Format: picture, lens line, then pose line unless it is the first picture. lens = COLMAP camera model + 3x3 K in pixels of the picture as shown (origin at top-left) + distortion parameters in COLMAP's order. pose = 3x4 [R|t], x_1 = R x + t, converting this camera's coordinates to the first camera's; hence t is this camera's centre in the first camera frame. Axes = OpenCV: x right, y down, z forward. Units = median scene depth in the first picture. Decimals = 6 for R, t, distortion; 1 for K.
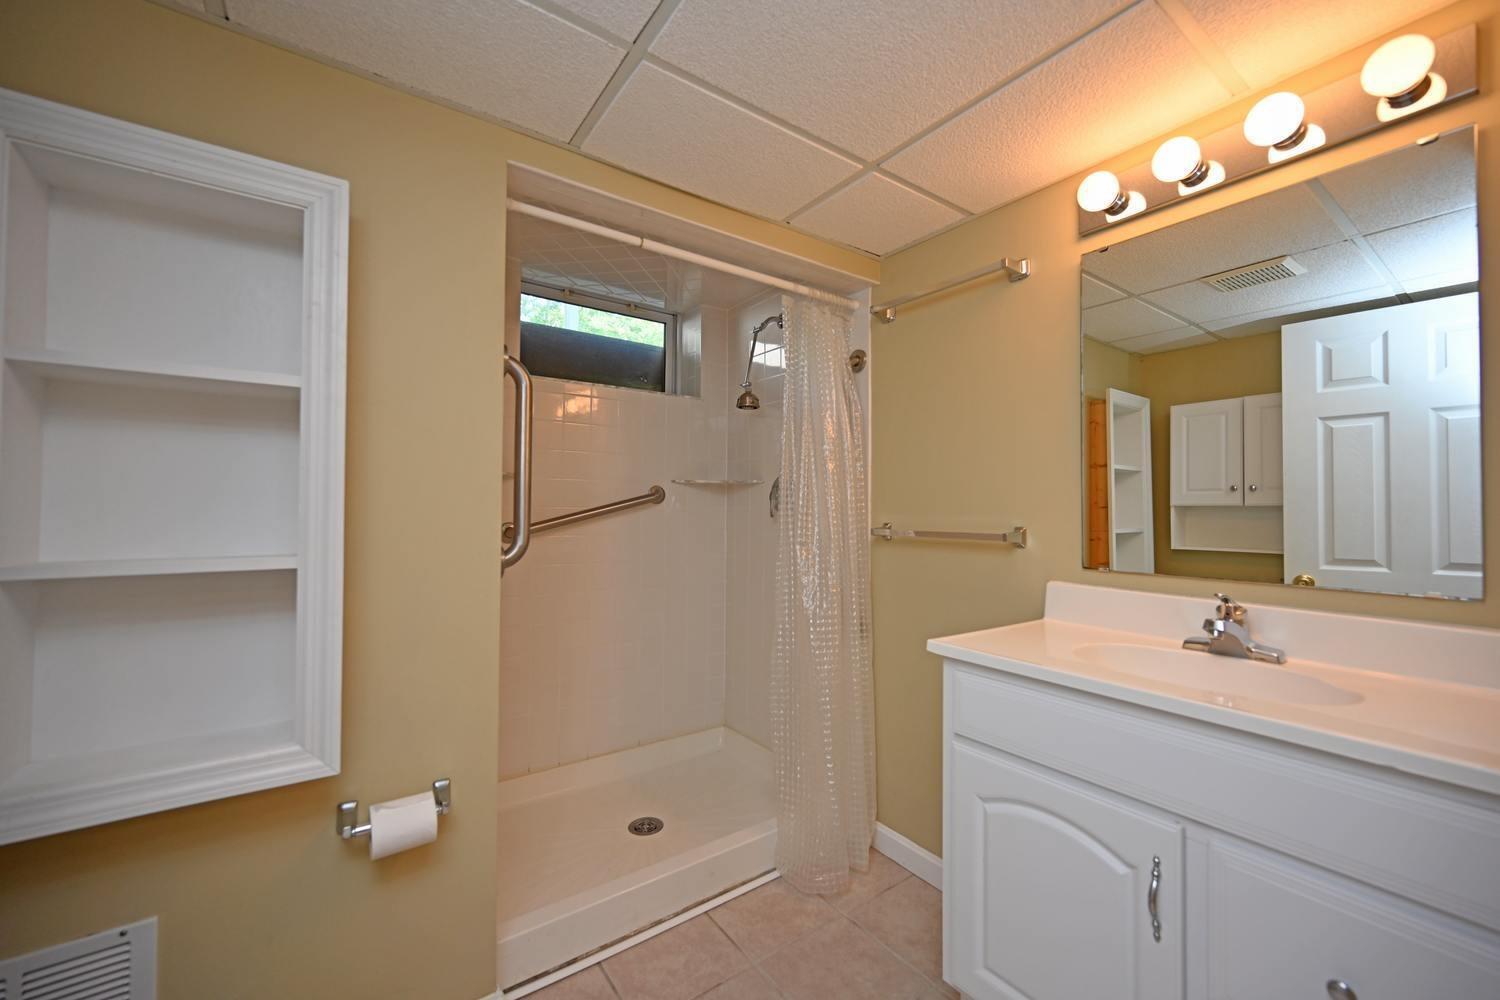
lens RADIAL K [[589.1, 0, 756.9], [0, 589.1, 504.5], [0, 0, 1]] dist [-0.001613, -0.000396]
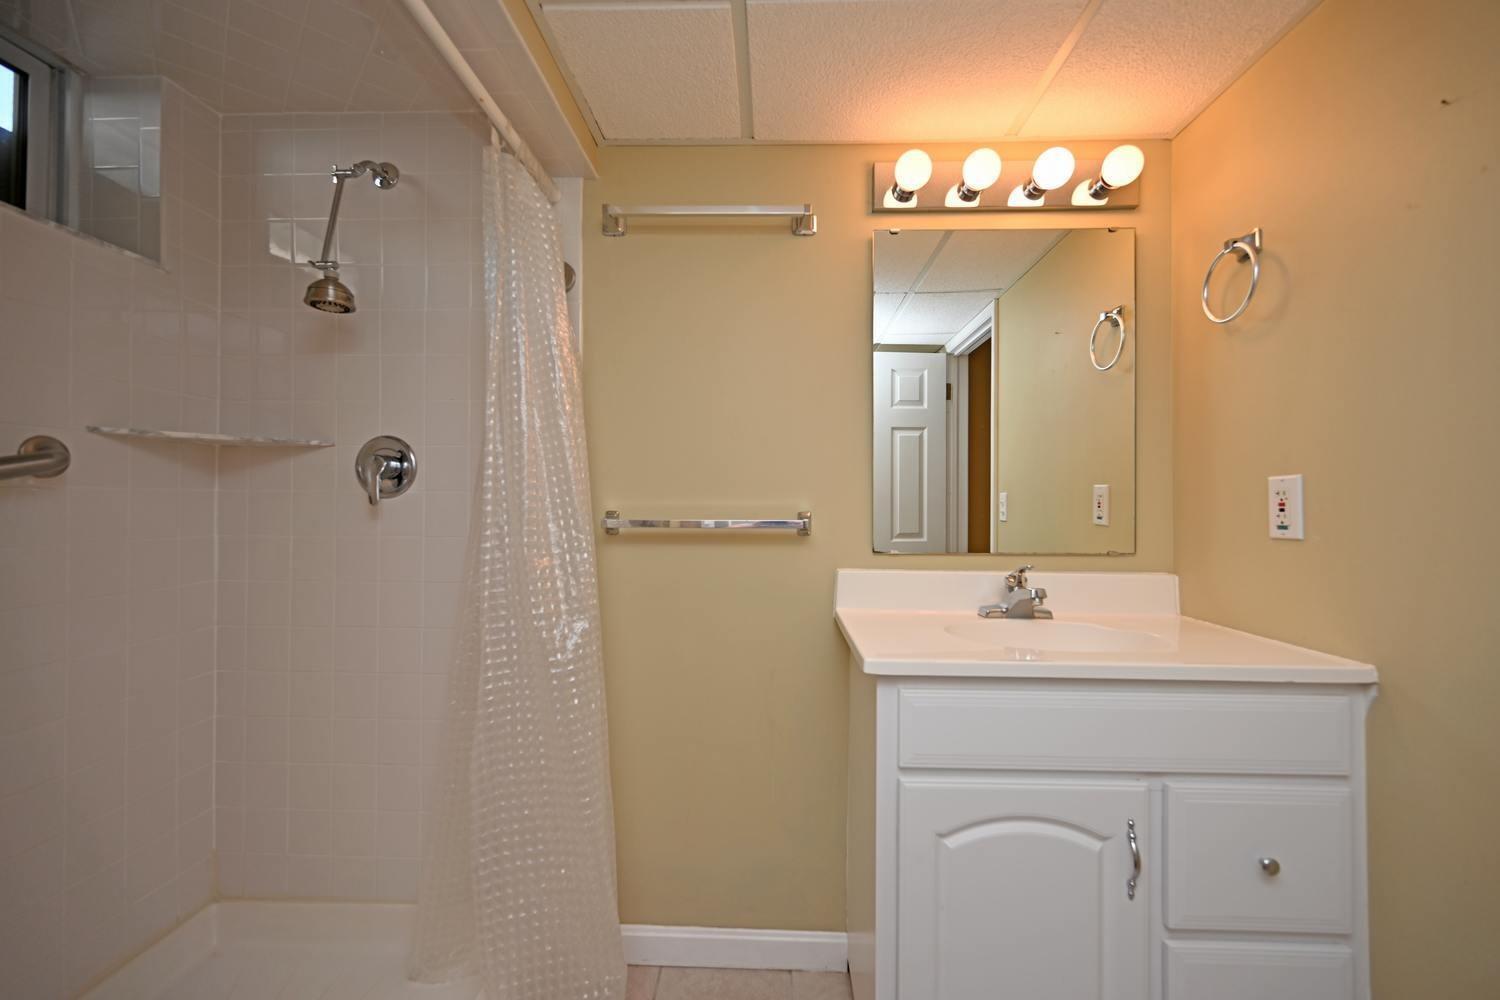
lens RADIAL K [[601.7, 0, 750.0], [0, 601.7, 500.0], [0, 0, 1]] dist [-0.001398, -0.000448]
pose [[0.605142, -0.003816, 0.796108, -0.286440], [-0.007775, 0.999912, 0.010703, 0.009464], [-0.796080, -0.012666, 0.605059, 0.436505]]
